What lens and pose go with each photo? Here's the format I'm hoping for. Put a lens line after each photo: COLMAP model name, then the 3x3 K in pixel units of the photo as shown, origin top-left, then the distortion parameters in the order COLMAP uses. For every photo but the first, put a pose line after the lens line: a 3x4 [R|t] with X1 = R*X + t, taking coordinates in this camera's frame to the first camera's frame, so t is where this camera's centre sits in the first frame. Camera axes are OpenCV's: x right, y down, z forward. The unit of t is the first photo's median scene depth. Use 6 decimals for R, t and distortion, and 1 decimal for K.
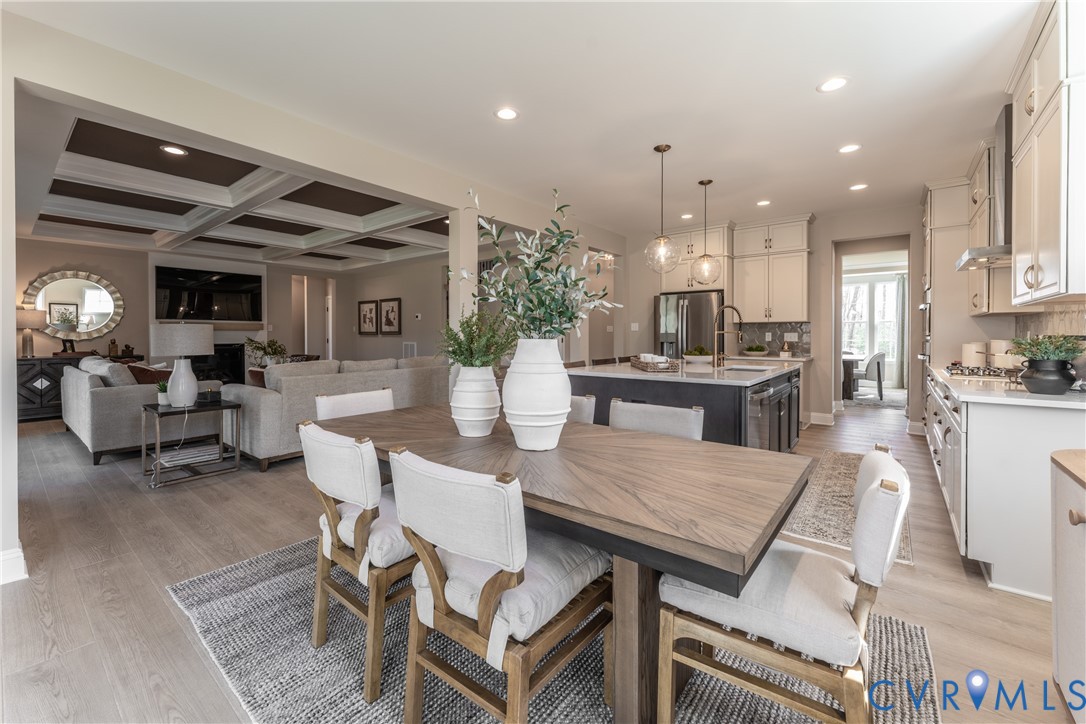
lens RADIAL K [[437.3, 0, 503.4], [0, 437.3, 336.5], [0, 0, 1]] dist [0.002188, 0.001005]
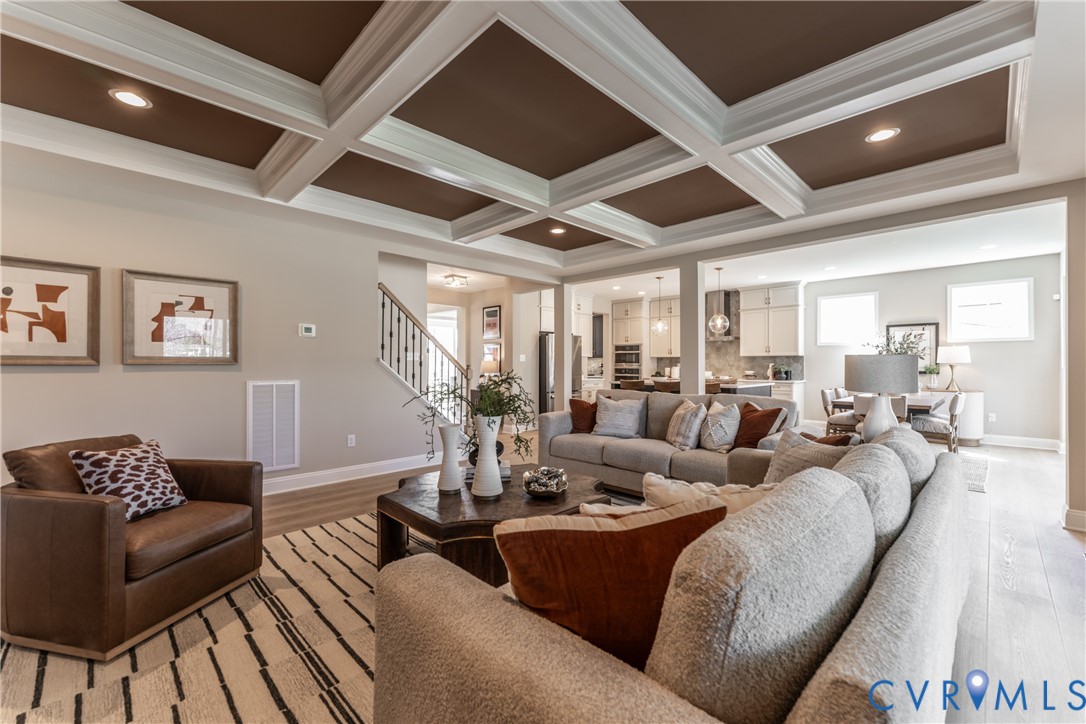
lens RADIAL K [[437.3, 0, 532.5], [0, 437.3, 365.3], [0, 0, 1]] dist [0.002188, 0.001005]
pose [[0.069129, -0.000952, 0.997607, -0.647262], [0.006659, 0.999978, 0.000493, -0.002547], [-0.997586, 0.006609, 0.069134, 0.667318]]
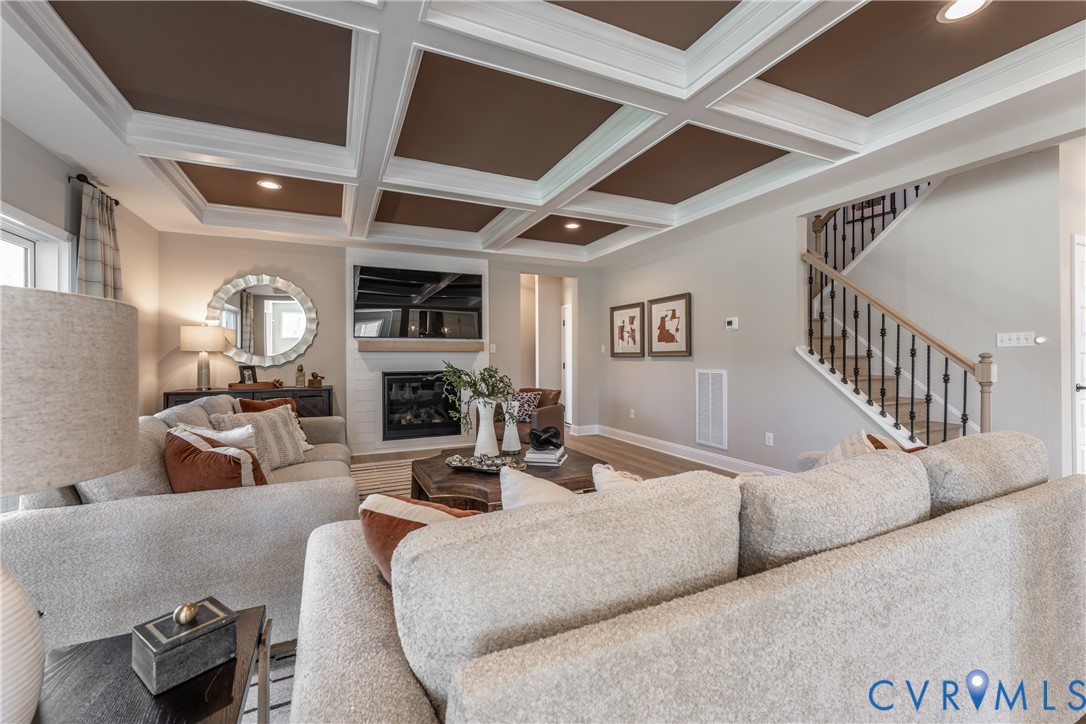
lens RADIAL K [[437.3, 0, 536.8], [0, 437.3, 358.2], [0, 0, 1]] dist [0.002188, 0.001005]
pose [[0.917071, -0.005049, -0.398692, -0.189401], [0.004106, 0.999986, -0.003217, -0.001254], [0.398703, 0.001313, 0.917079, 0.387242]]
